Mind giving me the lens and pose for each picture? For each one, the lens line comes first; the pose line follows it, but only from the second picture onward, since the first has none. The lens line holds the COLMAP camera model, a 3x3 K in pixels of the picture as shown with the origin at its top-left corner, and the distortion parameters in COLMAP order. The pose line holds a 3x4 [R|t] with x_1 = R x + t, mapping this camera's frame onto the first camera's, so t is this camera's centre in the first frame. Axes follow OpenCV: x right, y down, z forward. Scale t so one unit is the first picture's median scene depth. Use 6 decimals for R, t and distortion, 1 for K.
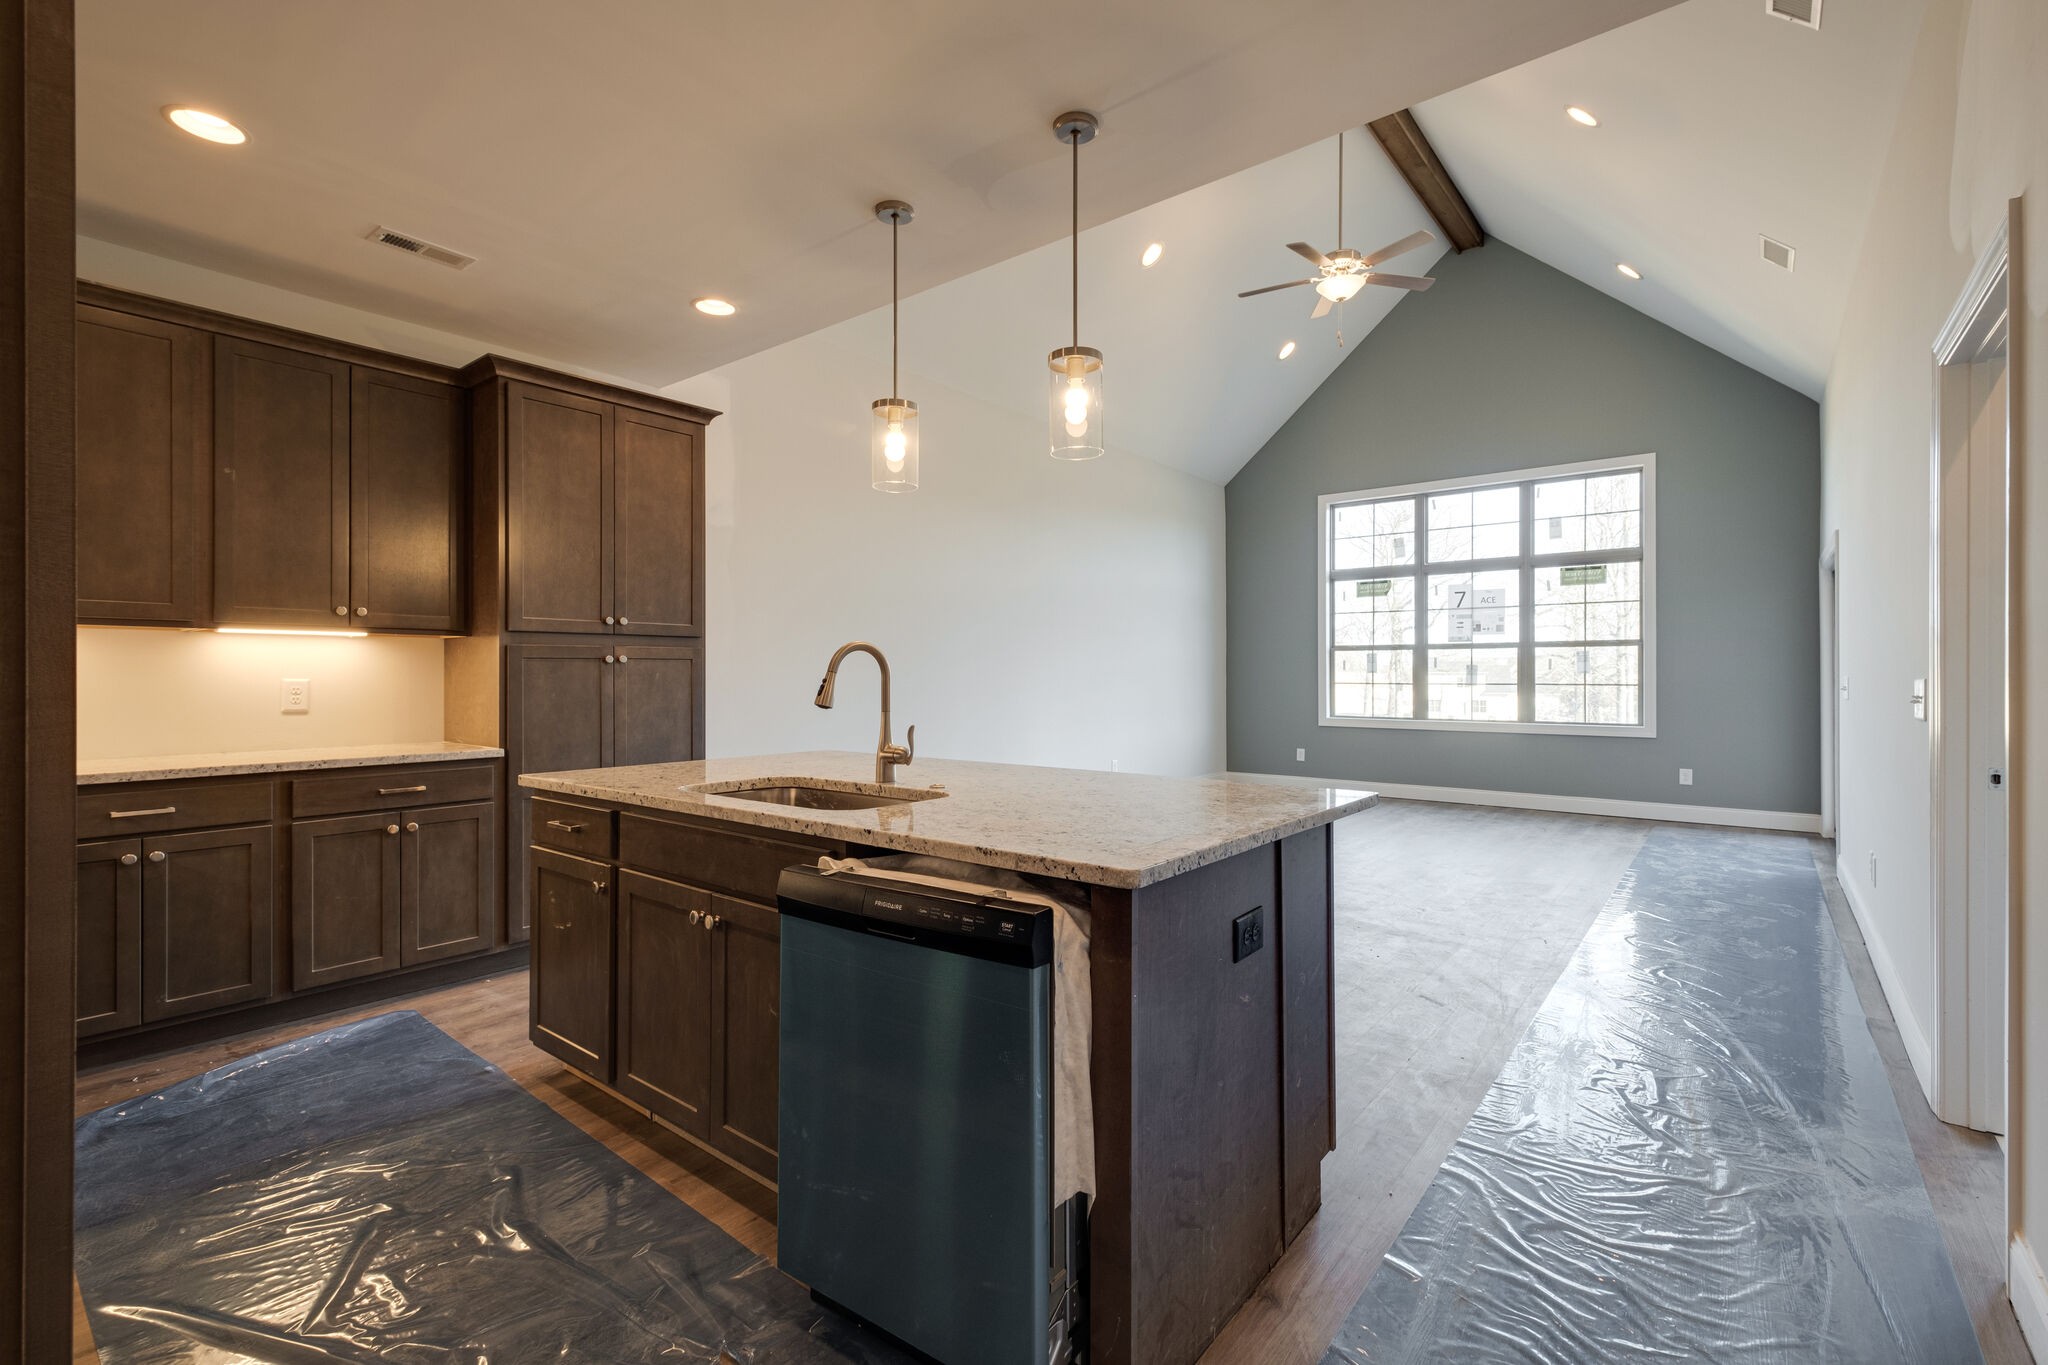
lens RADIAL K [[893.8, 0, 1030.0], [0, 893.8, 666.4], [0, 0, 1]] dist [0.003844, 0.000219]
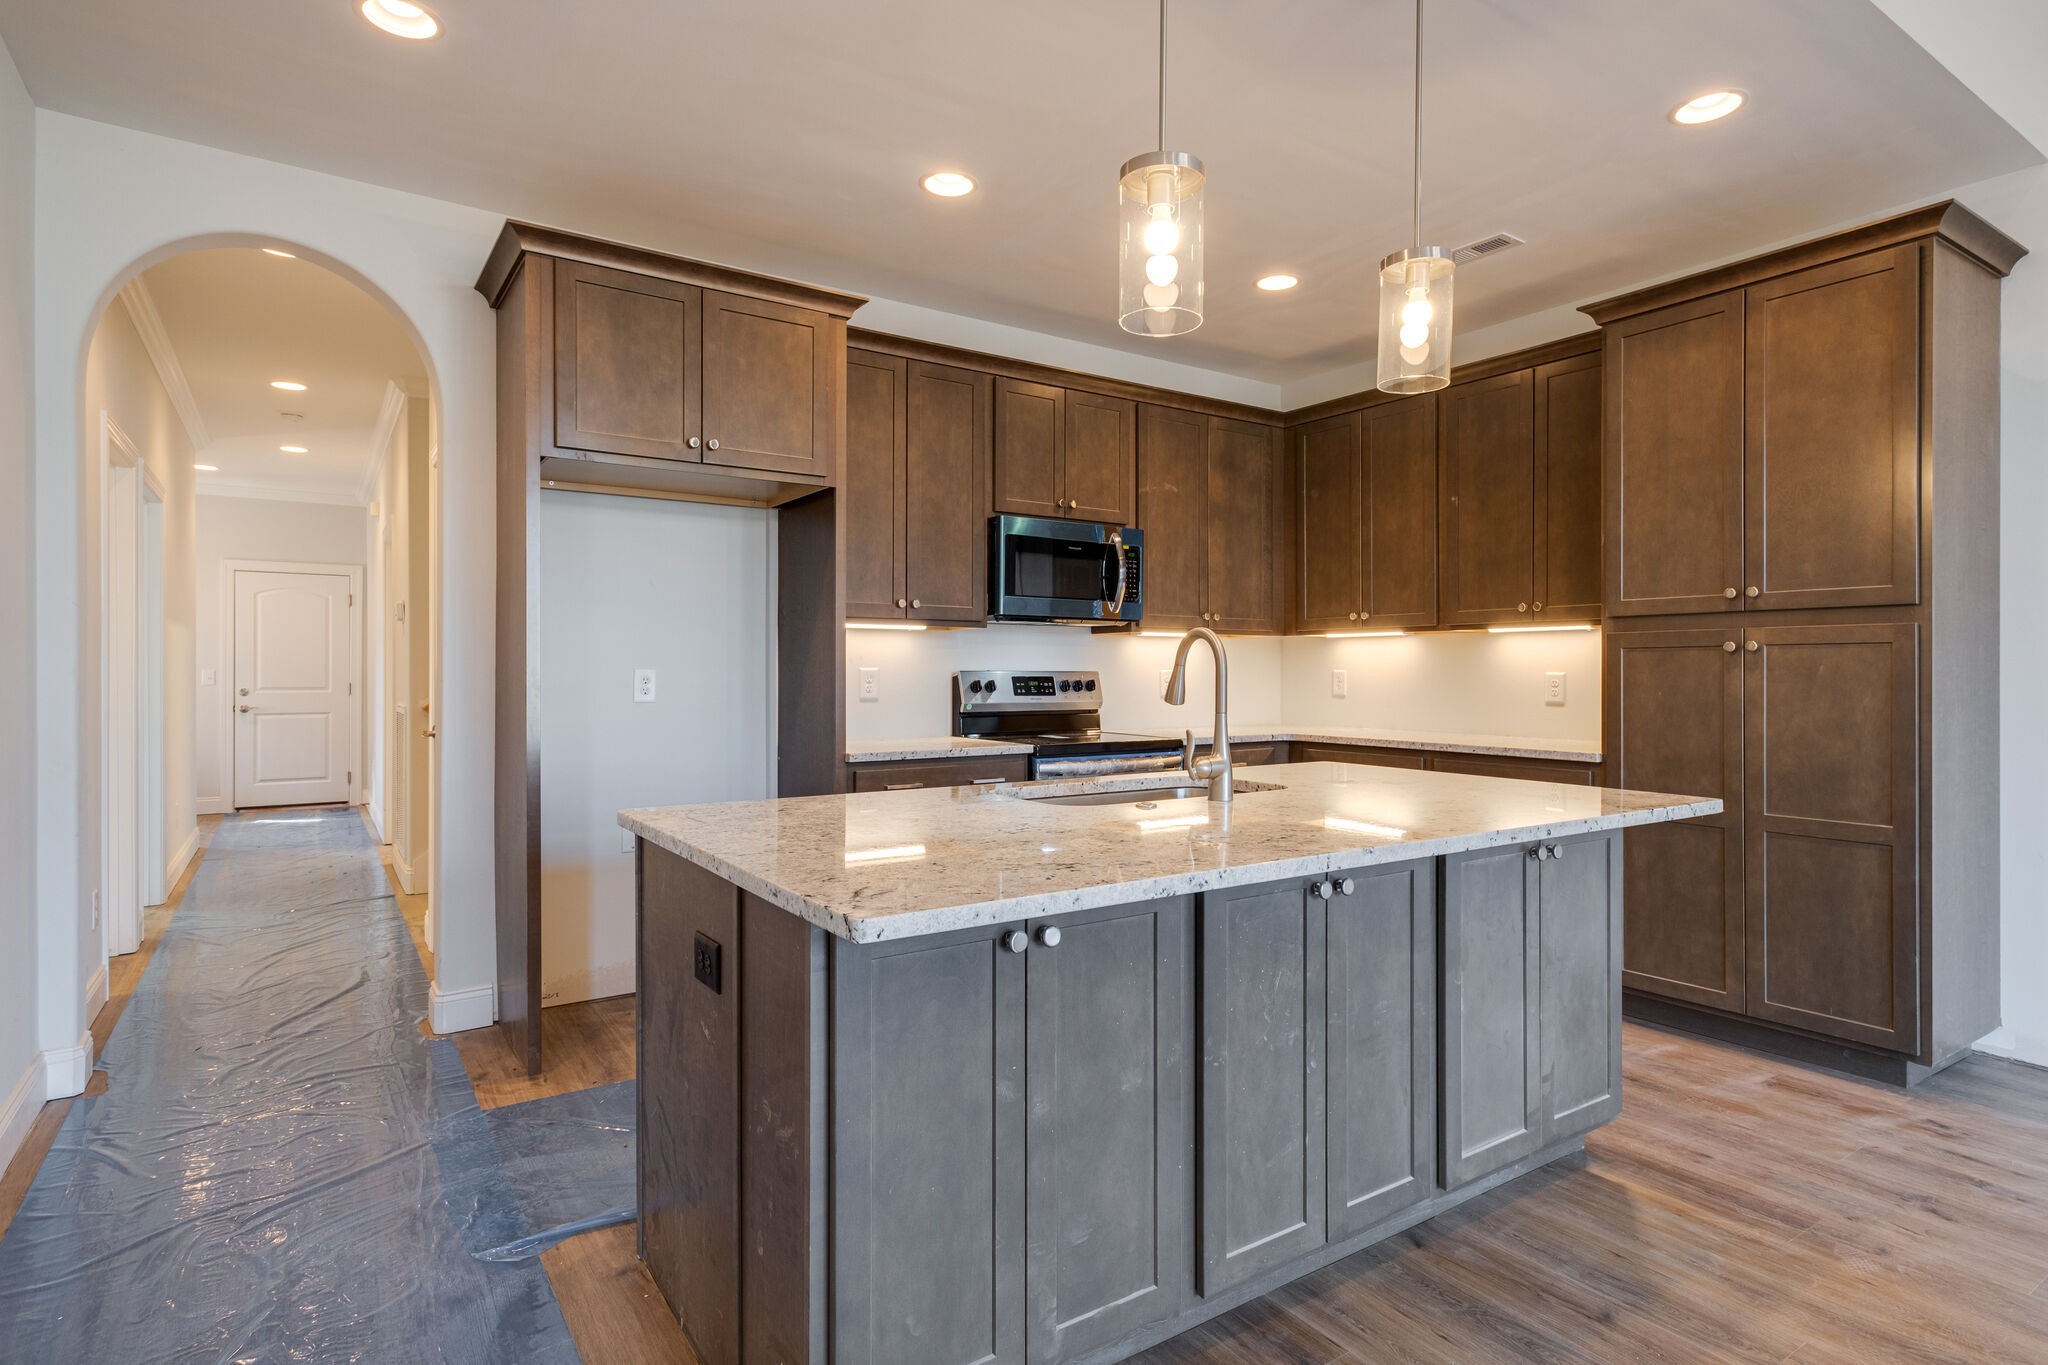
lens RADIAL K [[1064.1, 0, 1013.9], [0, 1064.1, 674.0], [0, 0, 1]] dist [-0.007705, 0.000755]
pose [[-0.317249, 0.005433, -0.948327, 0.833420], [0.009084, 0.999955, 0.002690, 0.010136], [0.948299, -0.007762, -0.317284, 1.155650]]
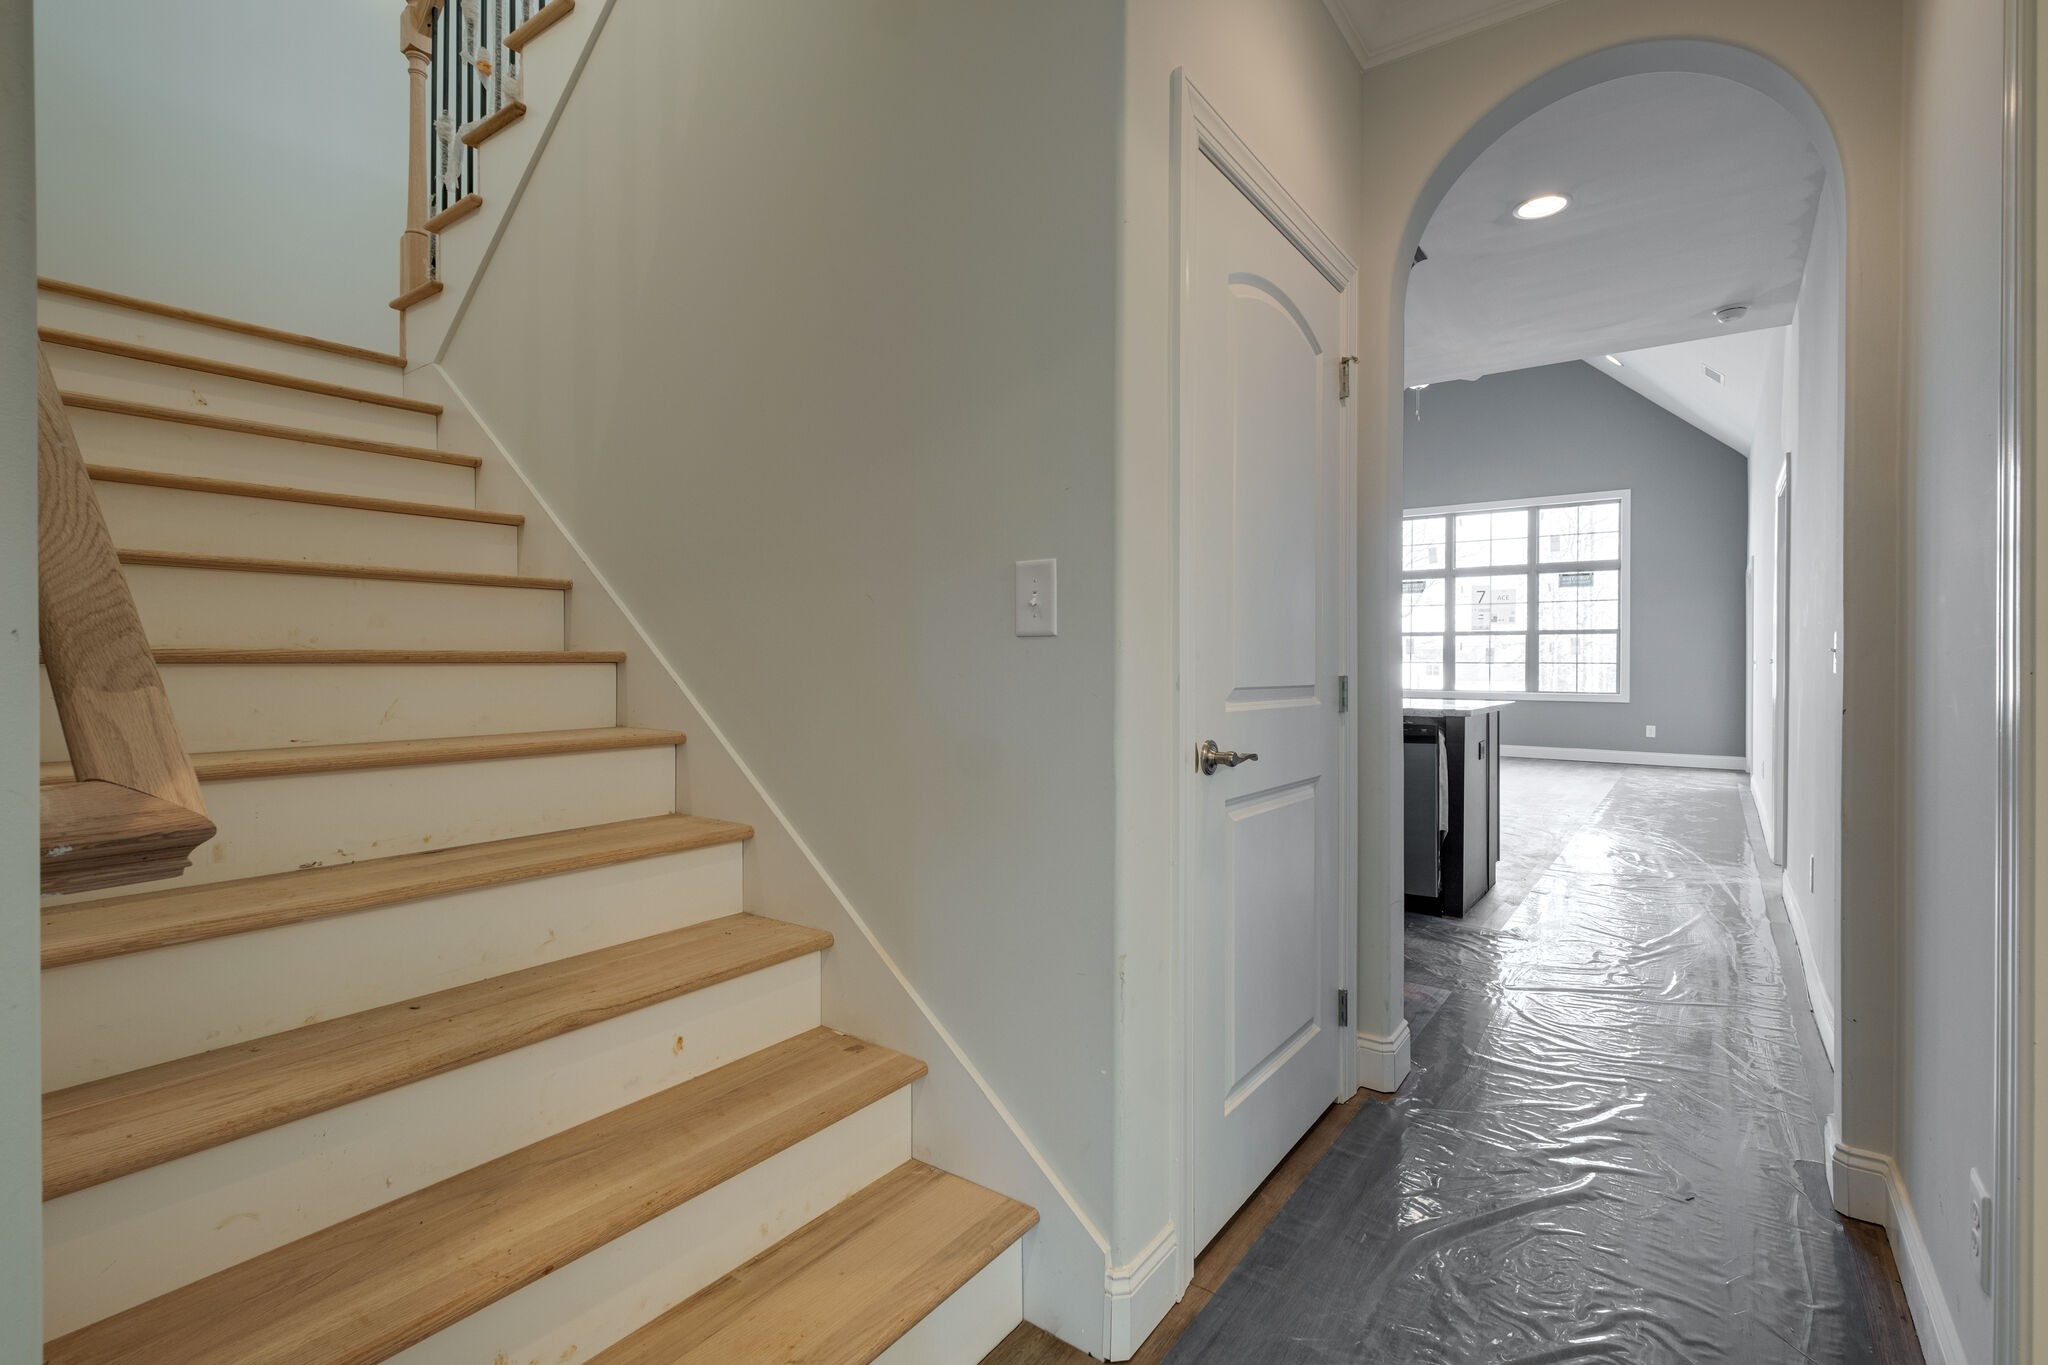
lens RADIAL K [[893.8, 0, 1049.4], [0, 893.8, 655.6], [0, 0, 1]] dist [0.003844, 0.000219]
pose [[0.998961, 0.008489, 0.044787, -0.187367], [-0.008560, 0.999962, 0.001386, 0.012327], [-0.044773, -0.001768, 0.998996, -0.245682]]
